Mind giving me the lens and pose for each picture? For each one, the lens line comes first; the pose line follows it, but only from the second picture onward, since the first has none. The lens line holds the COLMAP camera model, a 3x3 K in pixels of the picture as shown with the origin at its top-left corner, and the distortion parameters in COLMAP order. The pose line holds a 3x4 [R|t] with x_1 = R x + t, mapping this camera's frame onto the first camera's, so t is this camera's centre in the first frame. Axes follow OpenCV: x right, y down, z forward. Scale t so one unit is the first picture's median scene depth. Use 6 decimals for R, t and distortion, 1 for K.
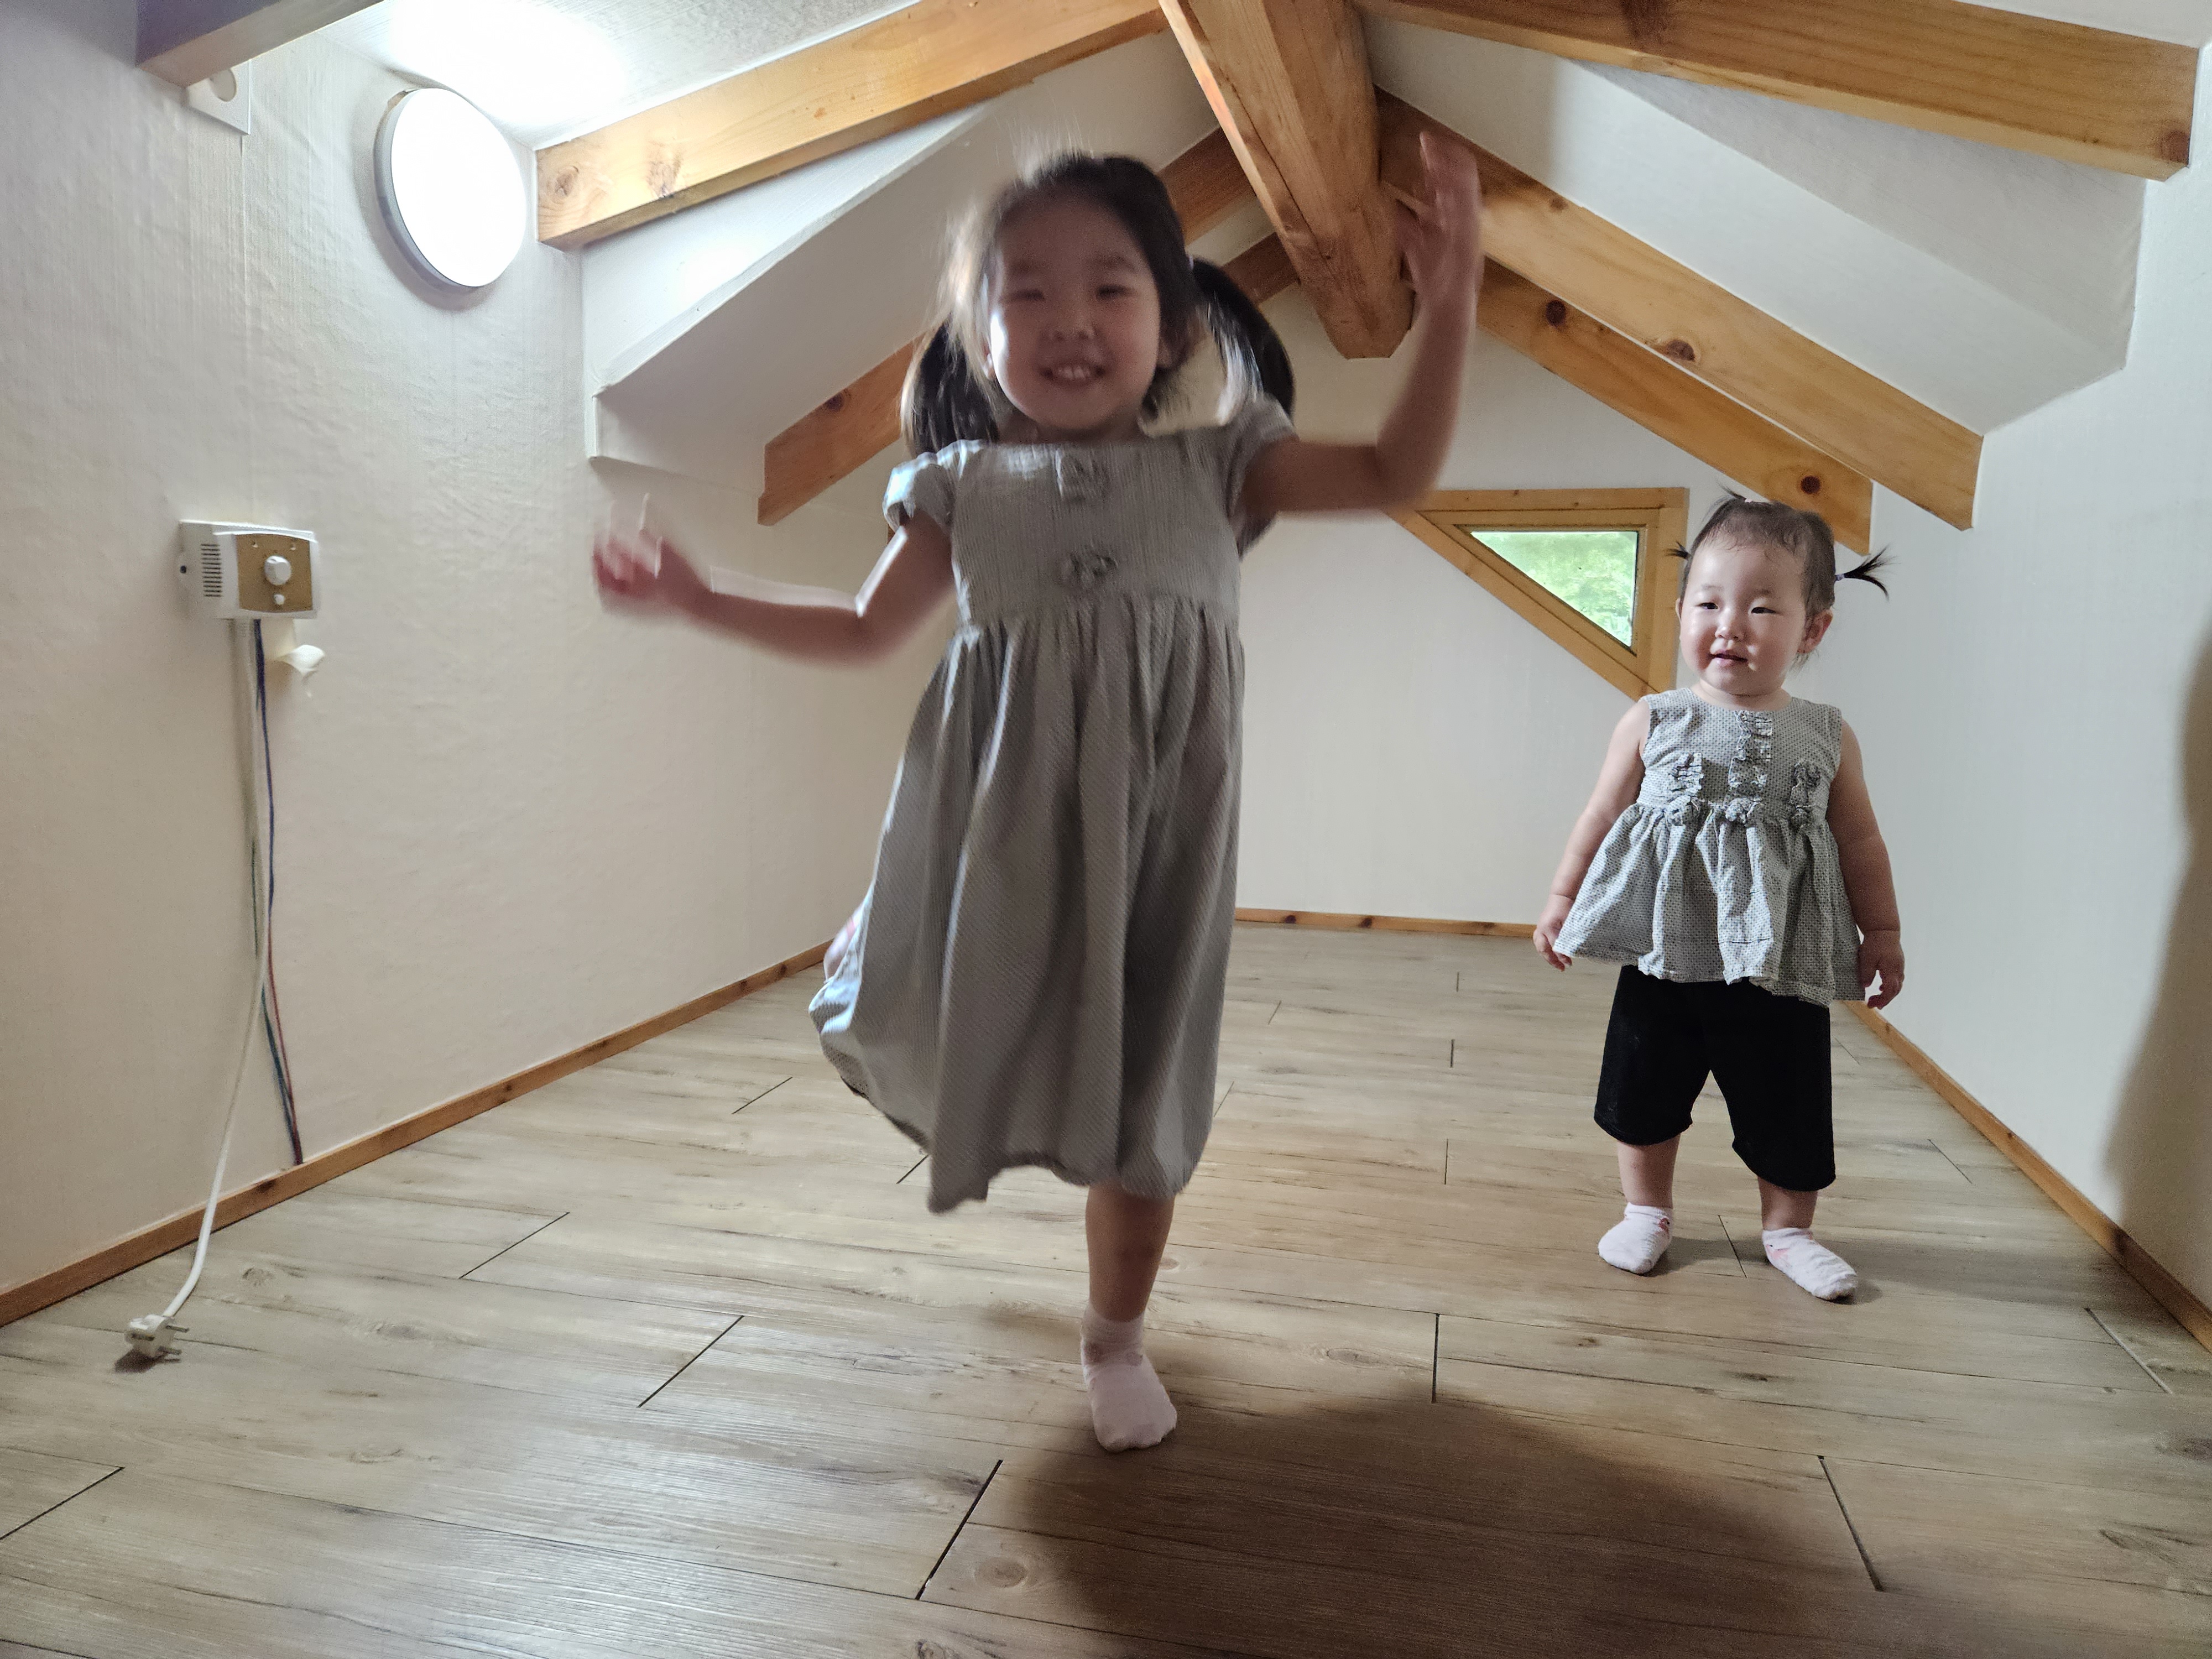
lens RADIAL K [[1508.8, 0, 1129.0], [0, 1508.8, 828.7], [0, 0, 1]] dist [0.041525, -0.047864]
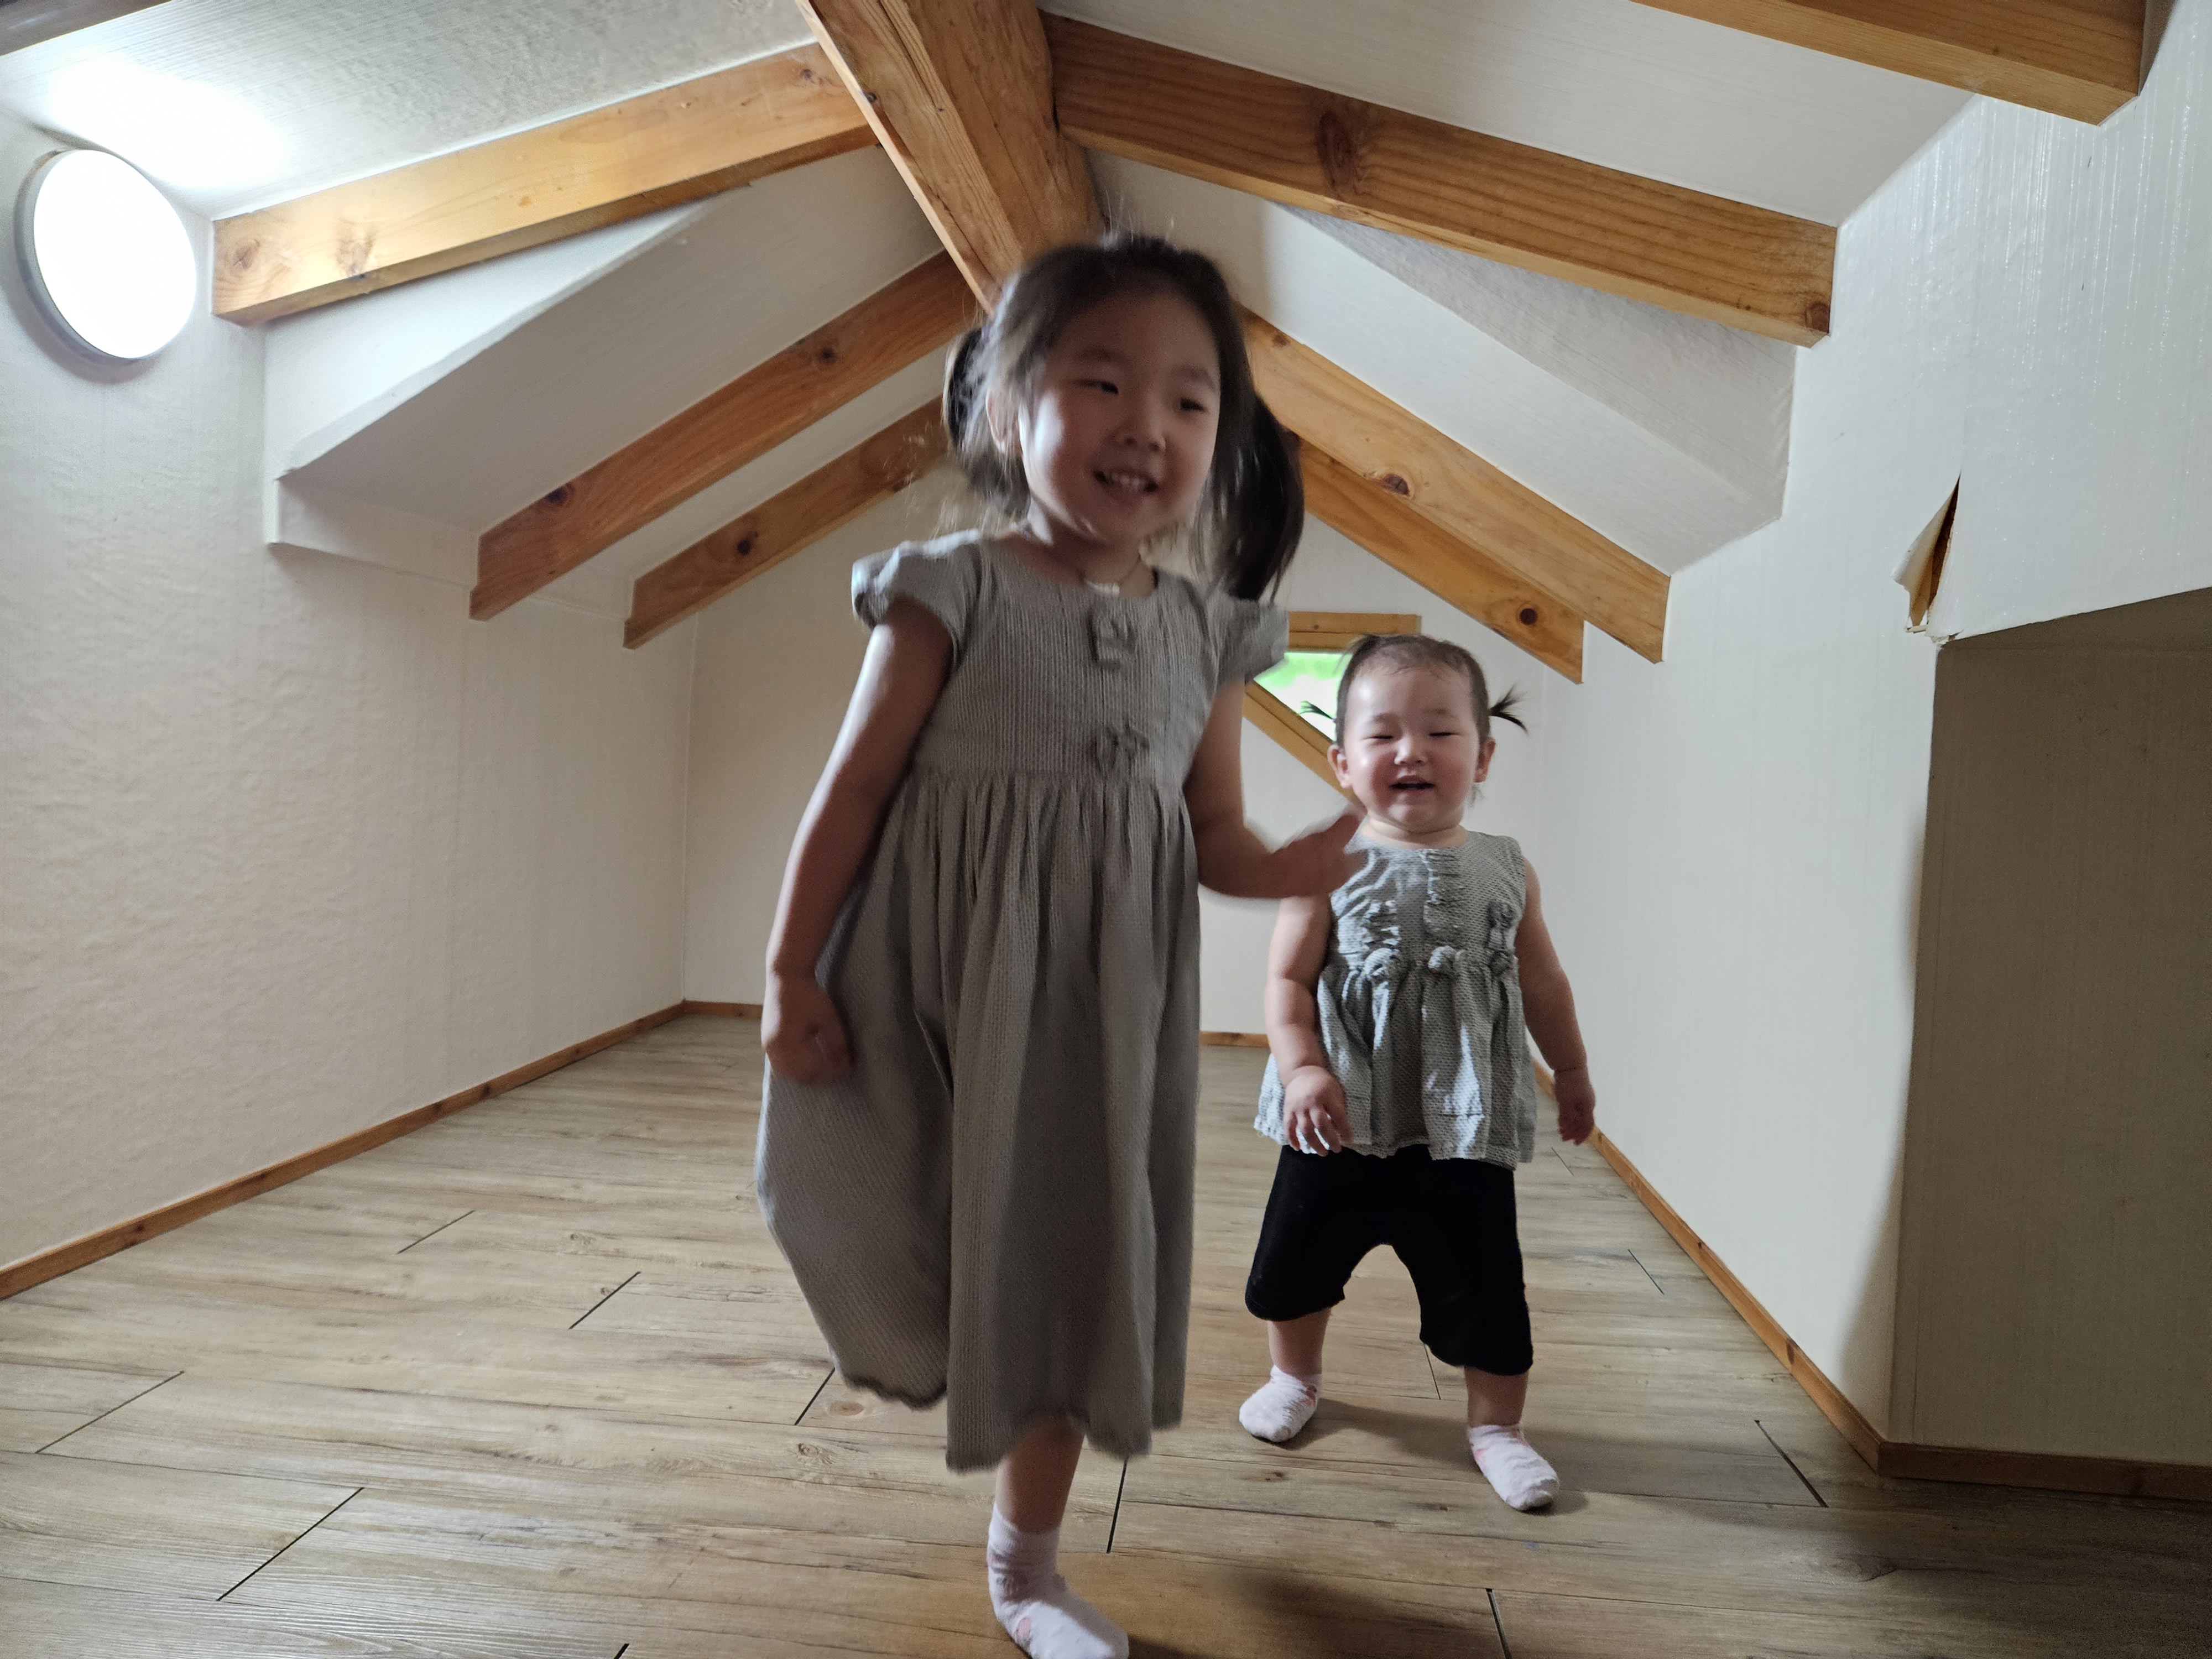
lens RADIAL K [[1507.7, 0, 1118.8], [0, 1507.7, 844.3], [0, 0, 1]] dist [0.044624, -0.053870]
pose [[0.991166, 0.012949, 0.131997, 0.054826], [-0.005151, 0.998230, -0.059248, -0.008155], [-0.132530, 0.058045, 0.989478, 0.017943]]
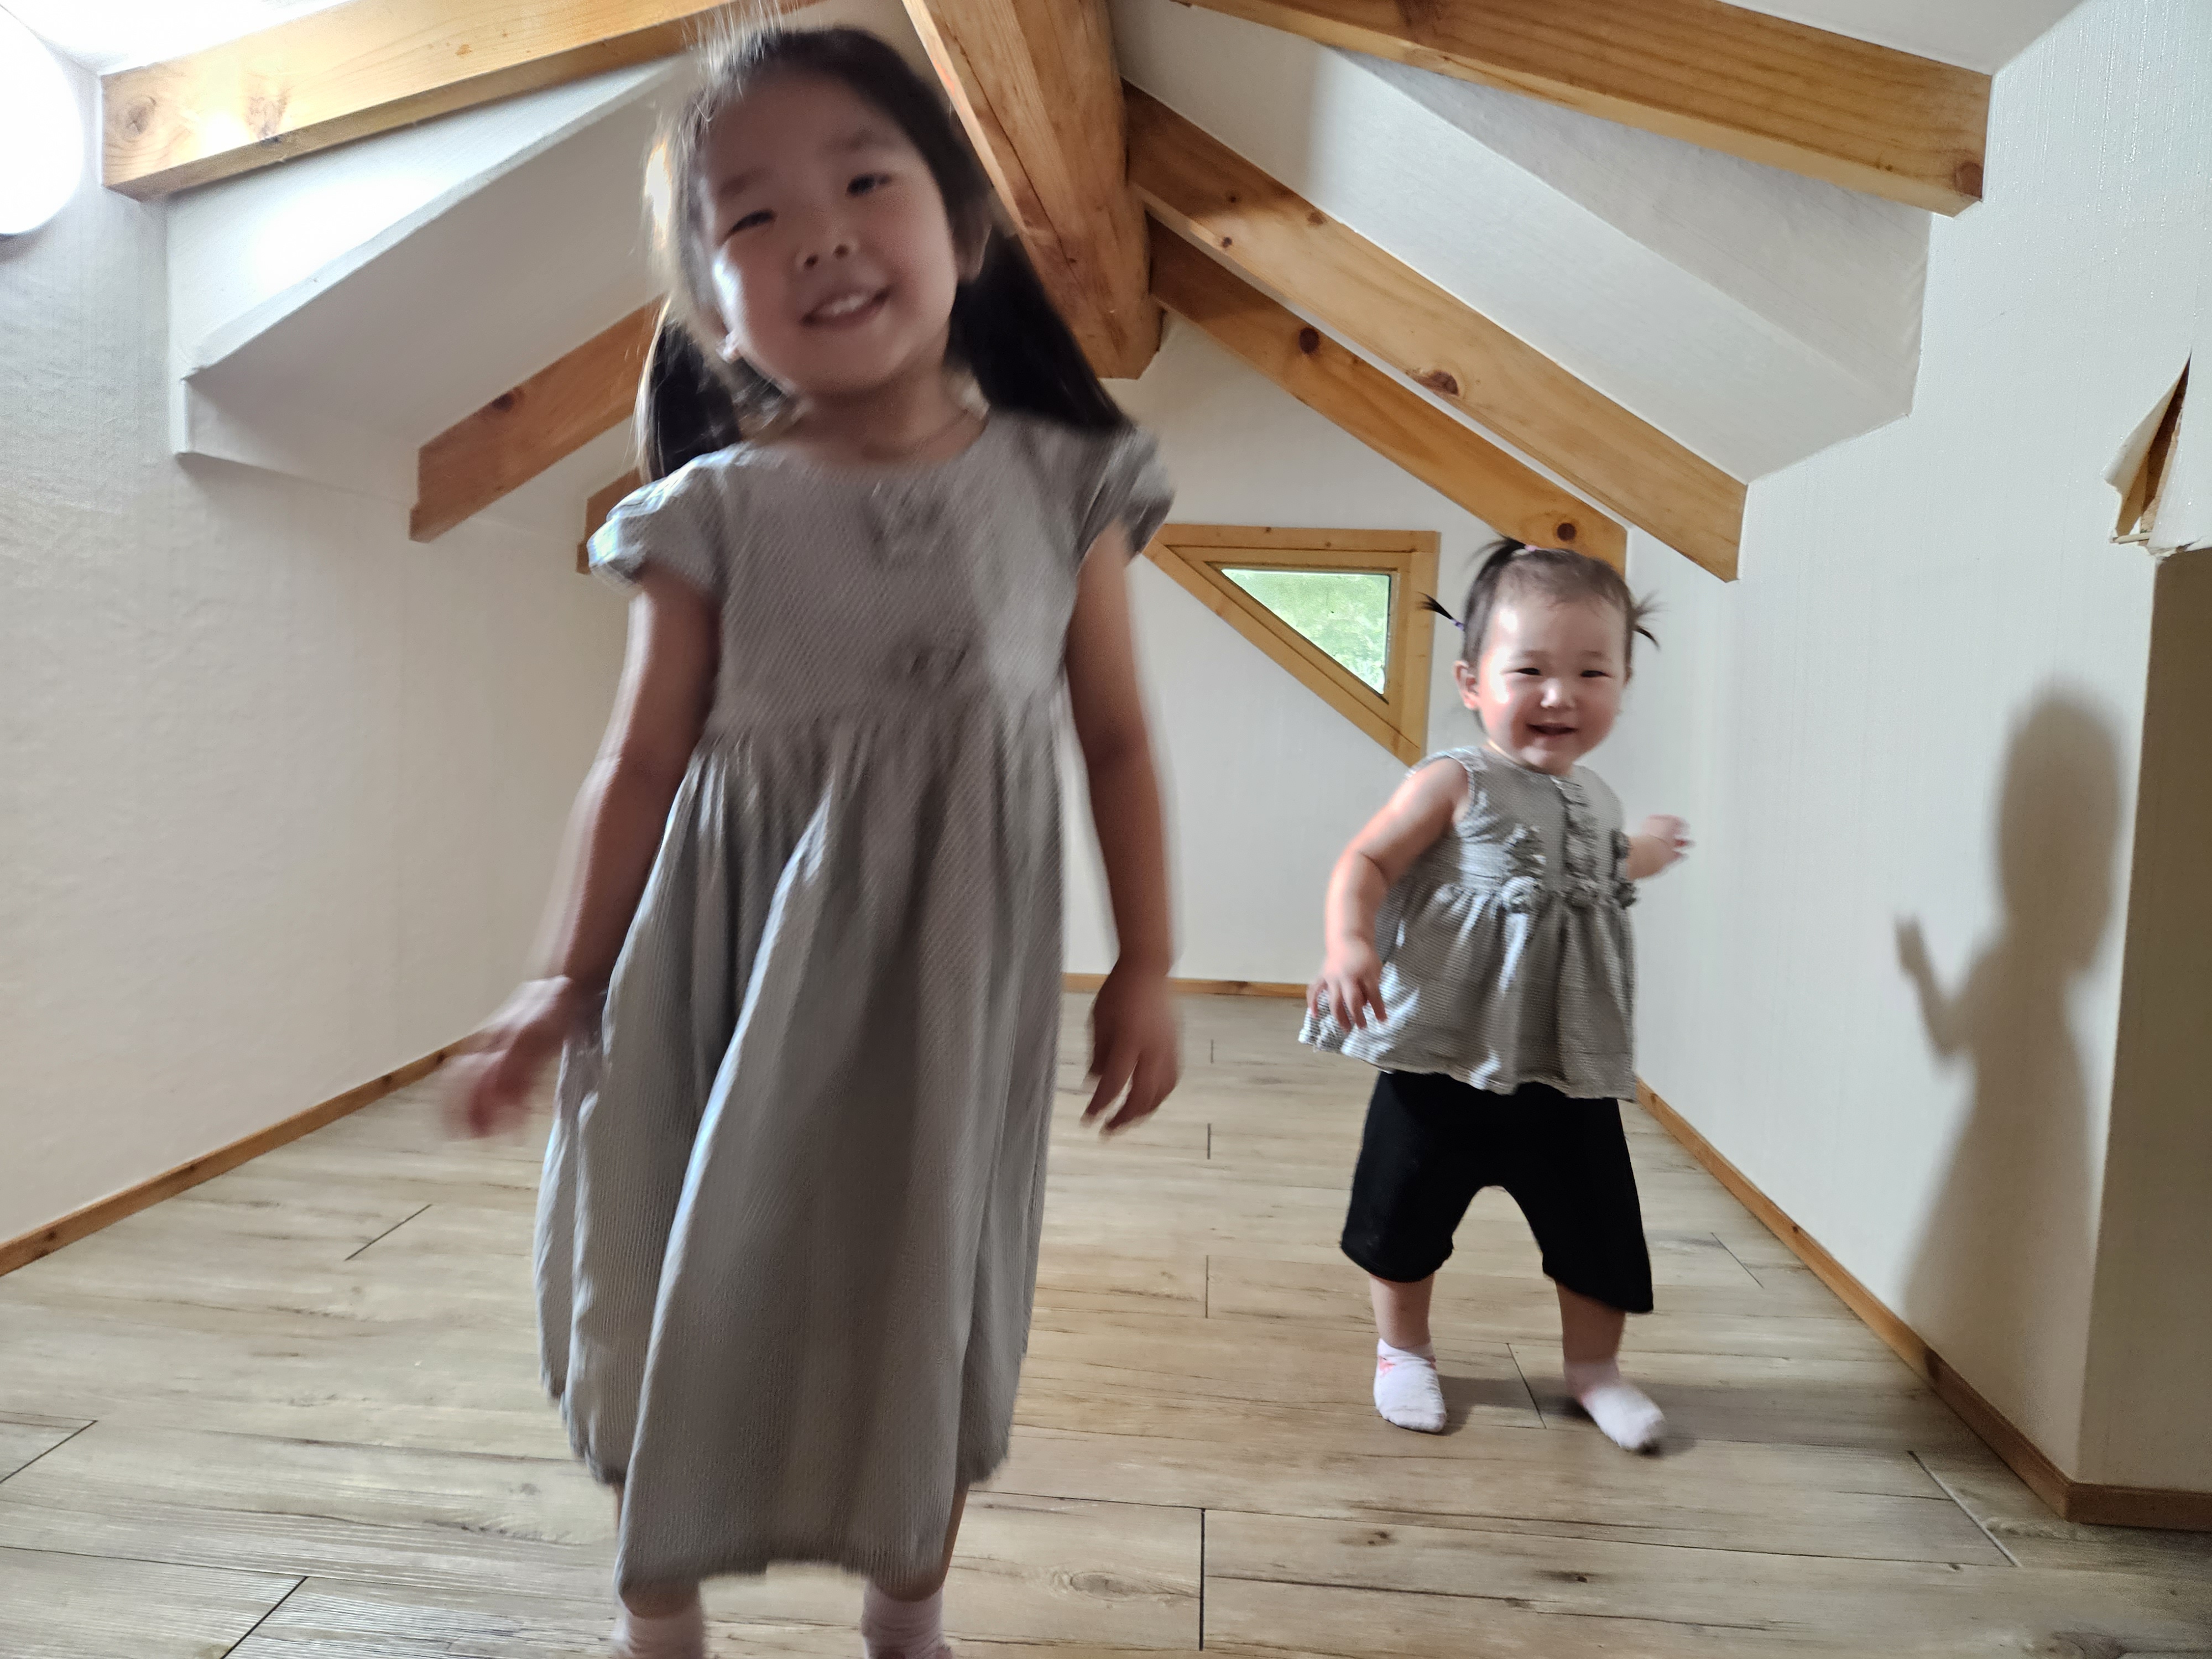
lens RADIAL K [[1526.5, 0, 1100.4], [0, 1526.5, 823.7], [0, 0, 1]] dist [0.040189, -0.048018]
pose [[0.989145, 0.000380, 0.146944, 0.020442], [0.003153, 0.999712, -0.023811, -0.029526], [-0.146910, 0.024016, 0.988858, 0.140547]]
